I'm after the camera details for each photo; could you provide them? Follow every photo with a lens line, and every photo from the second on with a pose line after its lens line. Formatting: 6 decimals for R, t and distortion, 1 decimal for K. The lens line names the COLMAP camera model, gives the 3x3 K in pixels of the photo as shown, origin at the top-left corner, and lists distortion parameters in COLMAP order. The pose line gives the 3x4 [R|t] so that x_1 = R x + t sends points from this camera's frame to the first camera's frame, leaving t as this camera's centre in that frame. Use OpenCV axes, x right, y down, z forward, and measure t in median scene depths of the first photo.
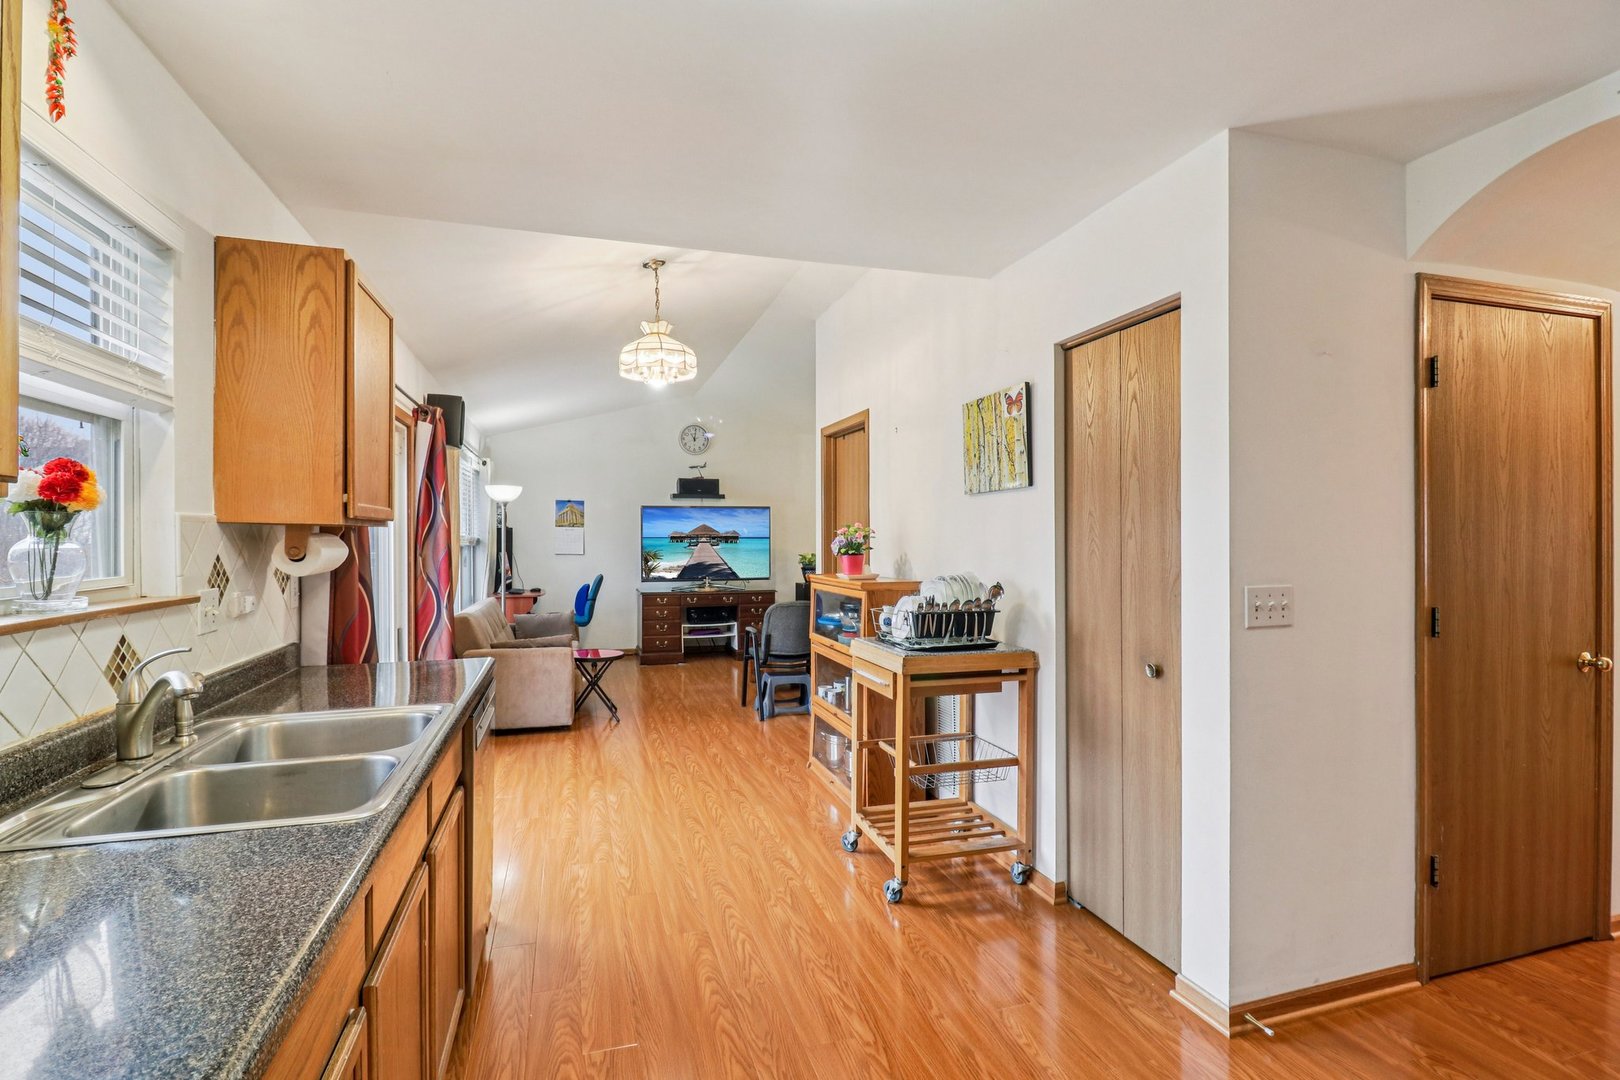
lens RADIAL K [[765.8, 0, 788.3], [0, 765.8, 542.3], [0, 0, 1]] dist [0.015915, -0.009243]
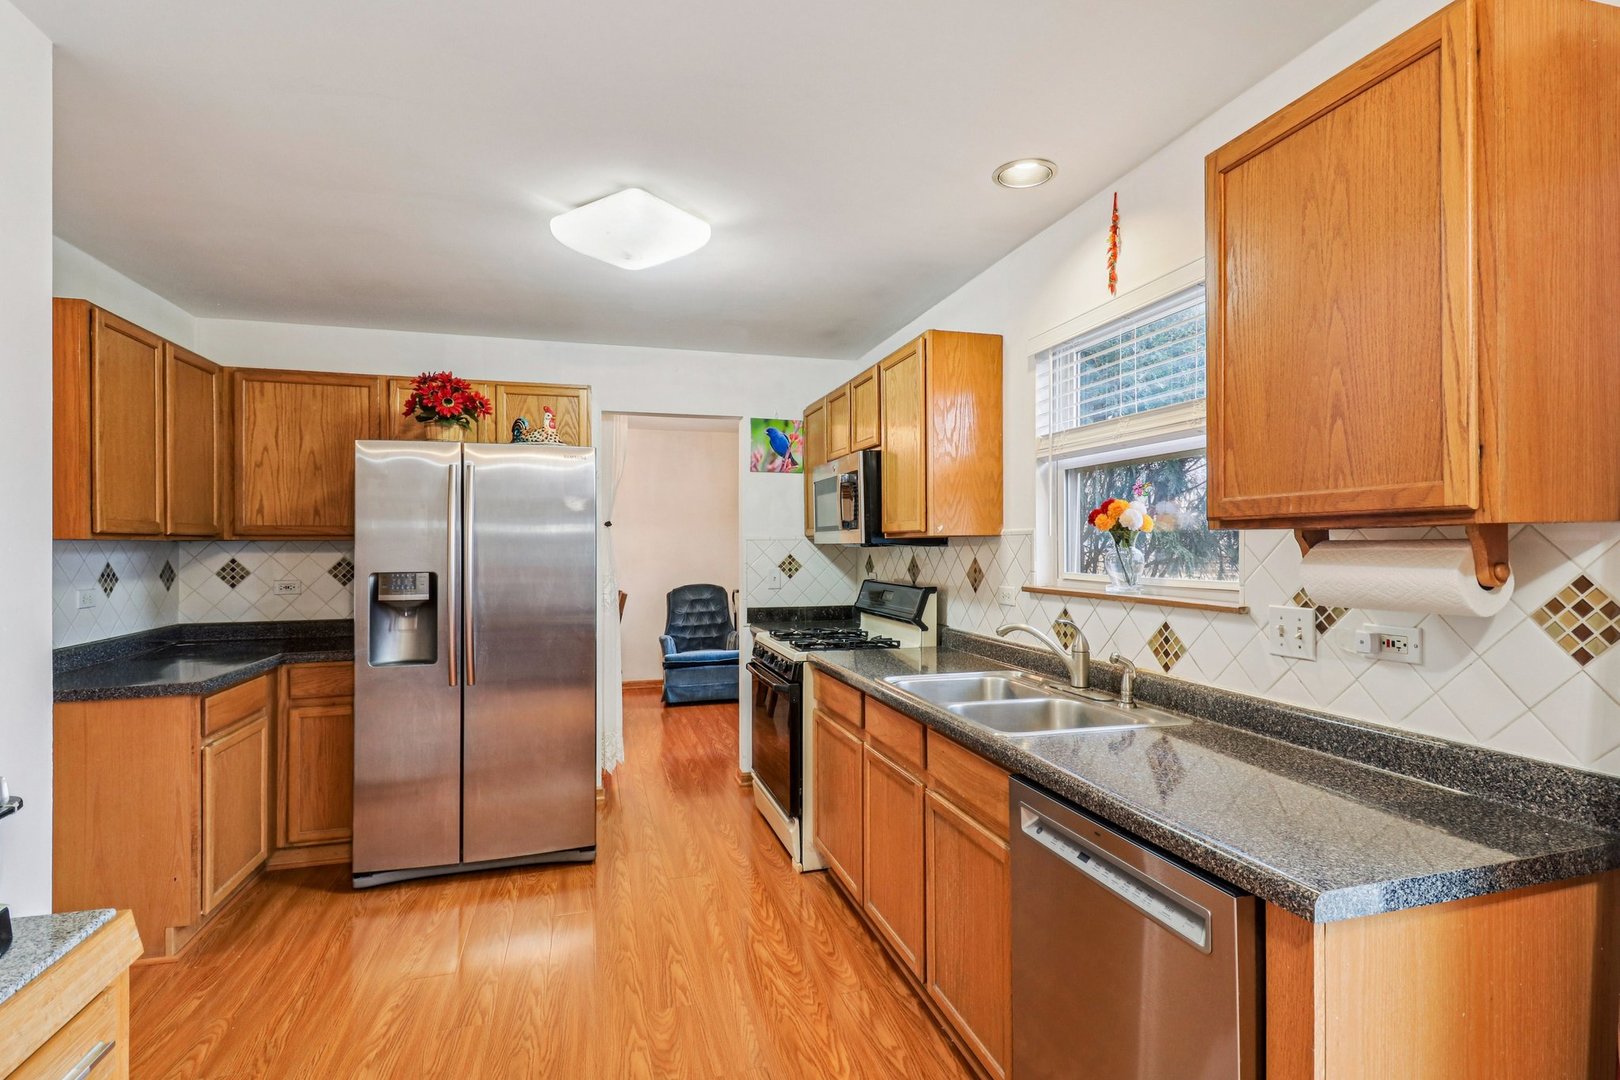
lens RADIAL K [[765.8, 0, 812.5], [0, 765.8, 534.2], [0, 0, 1]] dist [0.015915, -0.009243]
pose [[-0.999968, 0.005306, -0.005929, -0.132080], [0.005361, 0.999942, -0.009383, -0.009671], [0.005879, -0.009414, -0.999938, 1.165652]]
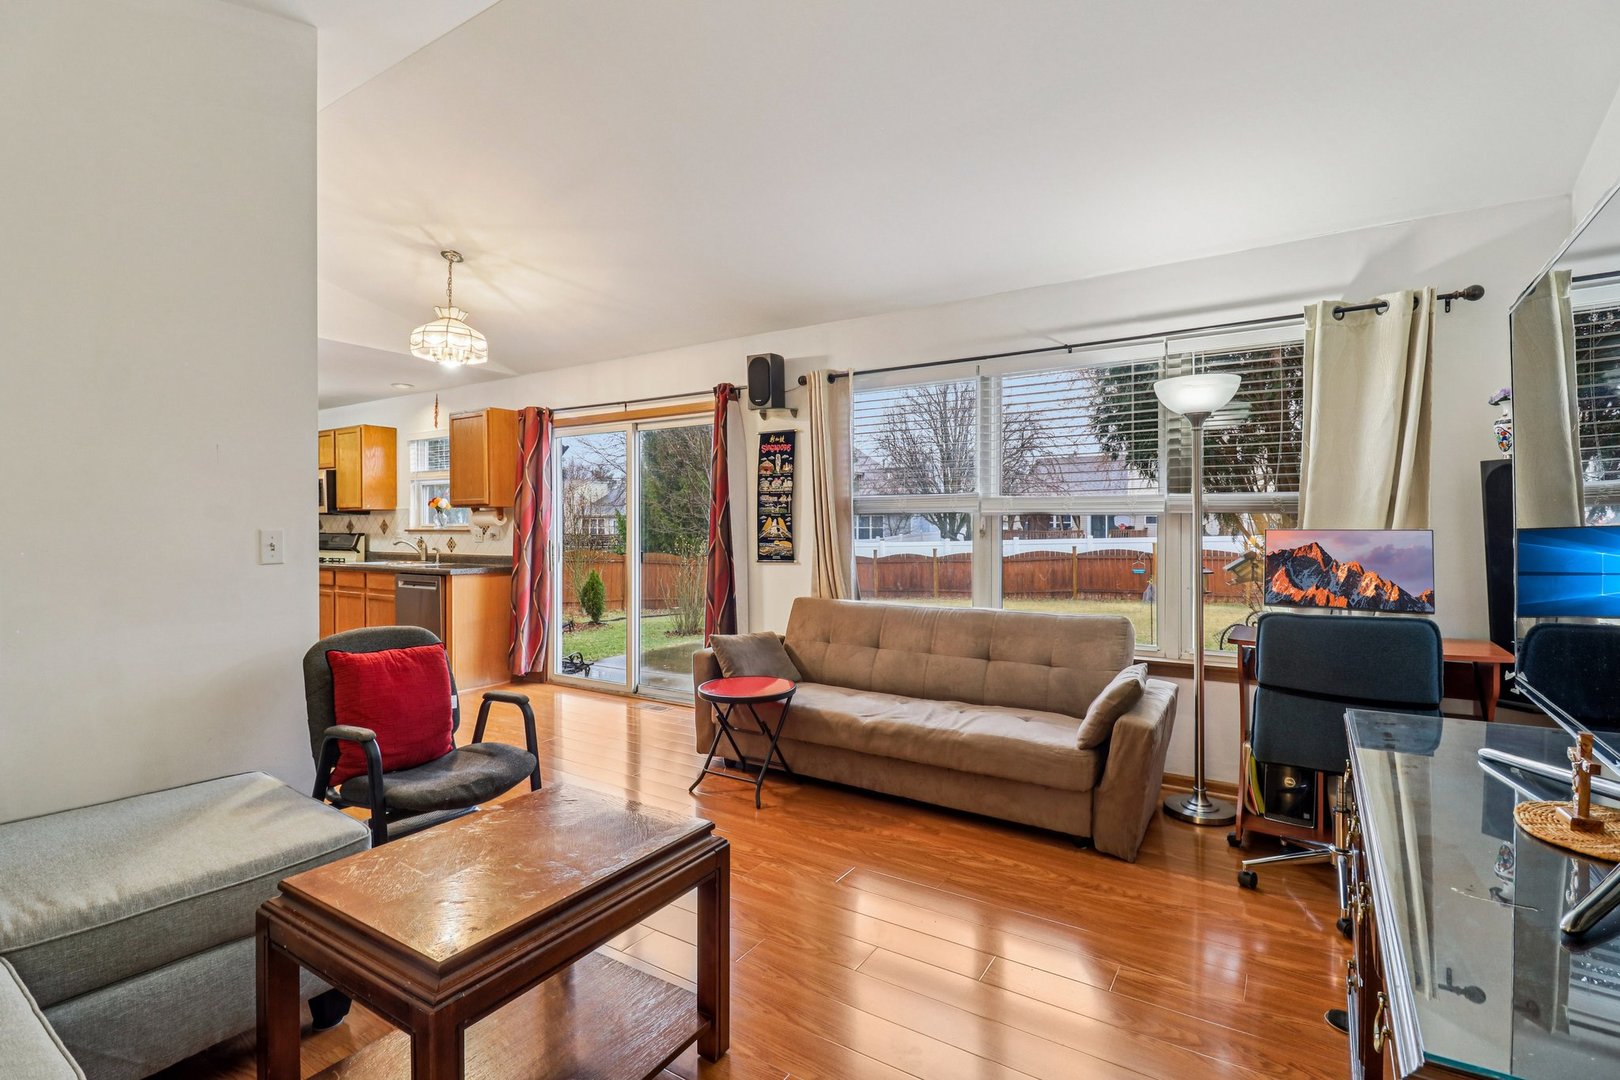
lens RADIAL K [[765.8, 0, 819.9], [0, 765.8, 536.9], [0, 0, 1]] dist [0.015915, -0.009243]
pose [[-0.745625, 0.009560, -0.666297, 0.213573], [-0.000661, 0.999886, 0.015086, 0.029171], [0.666365, 0.011688, -0.745534, 2.762863]]
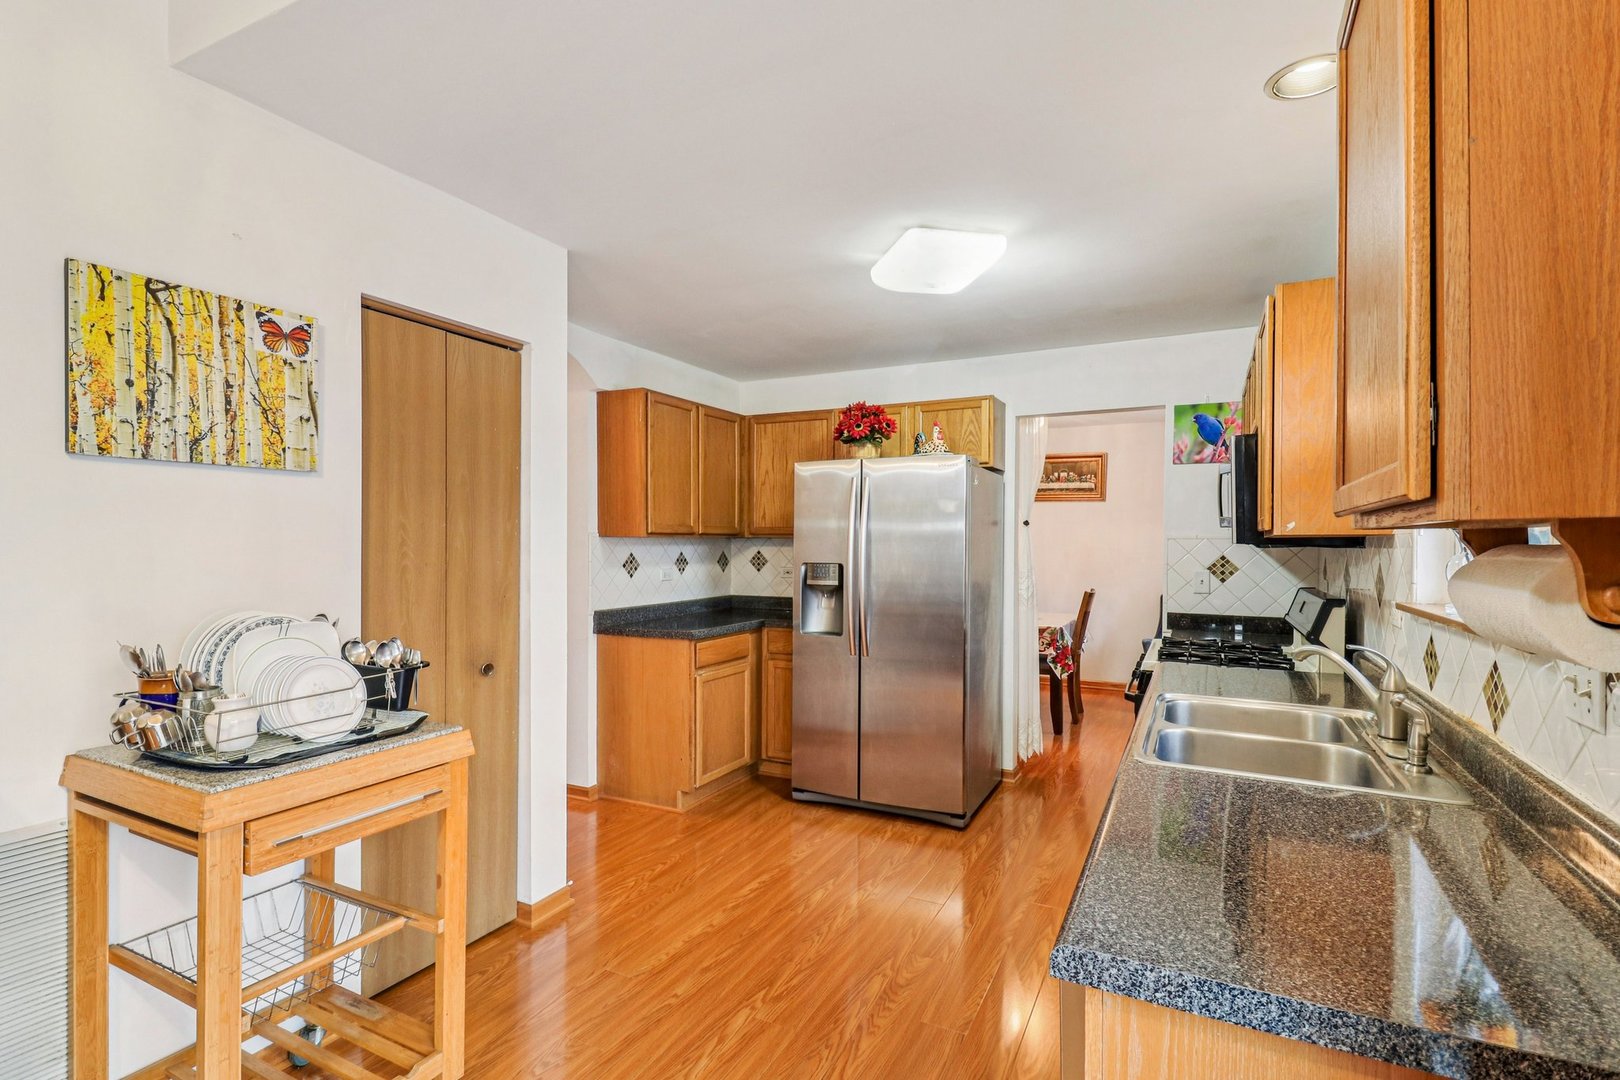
lens RADIAL K [[765.8, 0, 820.6], [0, 765.8, 539.2], [0, 0, 1]] dist [0.015915, -0.009243]
pose [[-0.742674, 0.001039, 0.669652, -0.448755], [-0.000151, 0.999999, -0.001719, -0.010062], [-0.669653, -0.001377, -0.742673, 1.115420]]
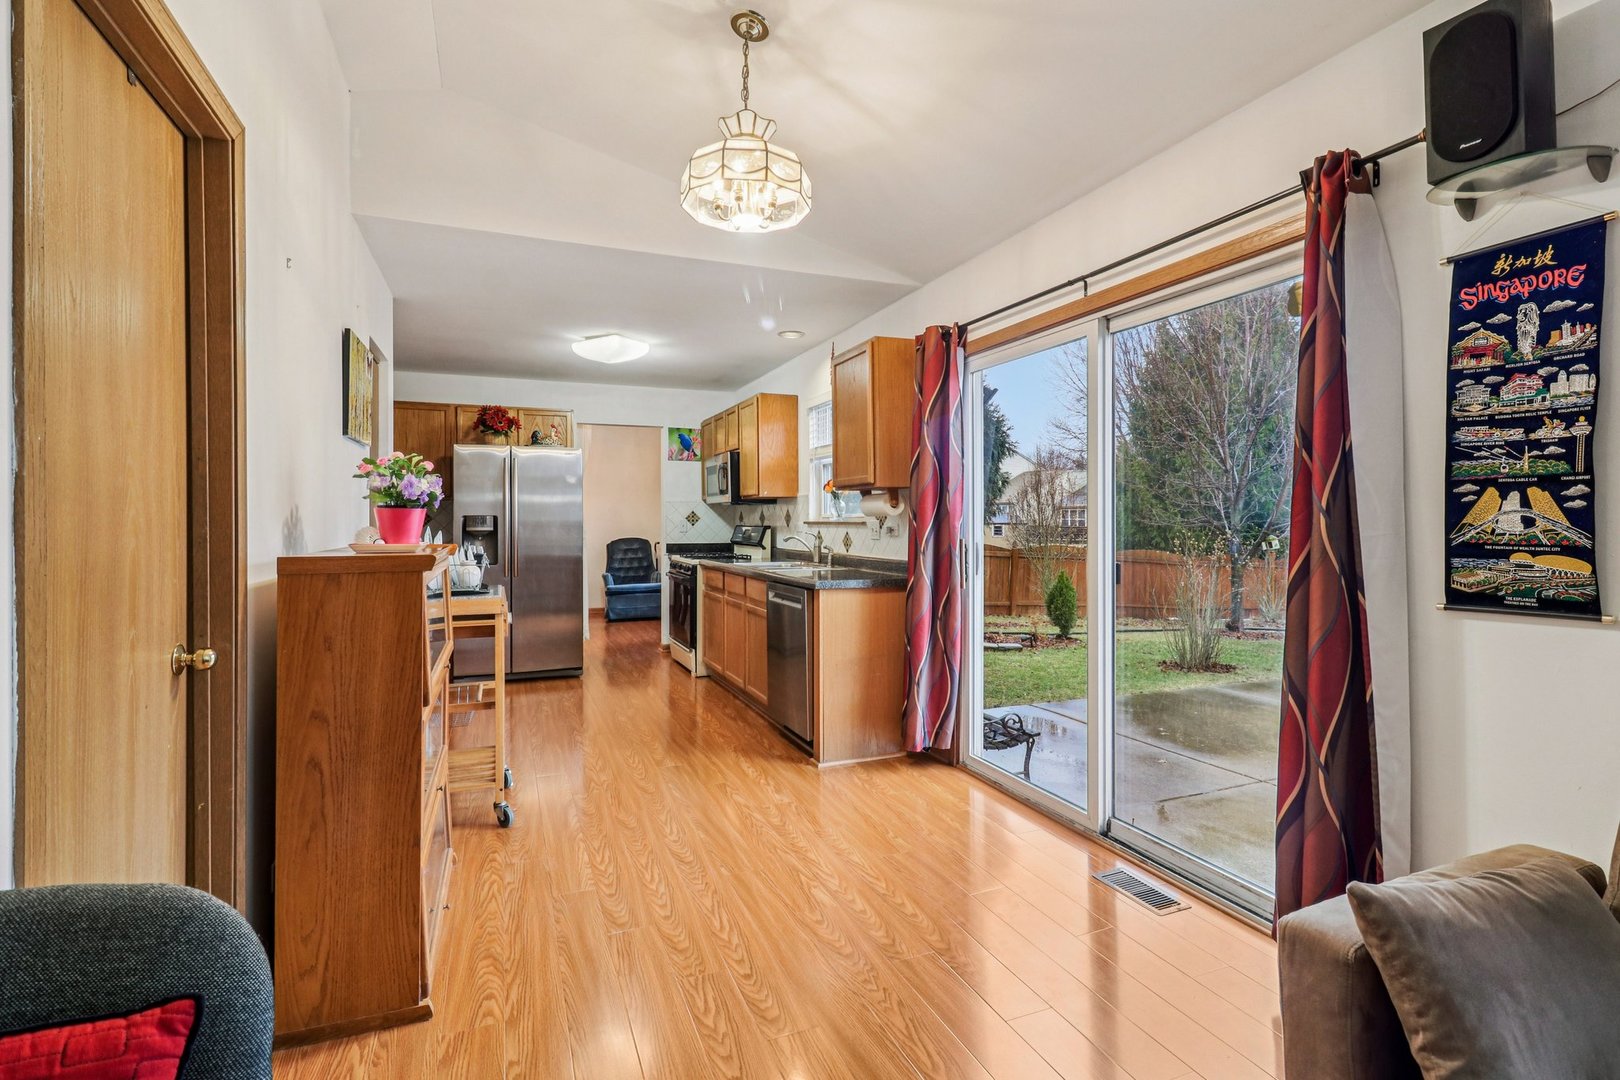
lens RADIAL K [[765.8, 0, 790.2], [0, 765.8, 516.3], [0, 0, 1]] dist [0.015915, -0.009243]
pose [[-0.996328, 0.003908, -0.085534, -0.192174], [0.004037, 0.999991, -0.001334, 0.032744], [0.085528, -0.001675, -0.996334, 2.049450]]
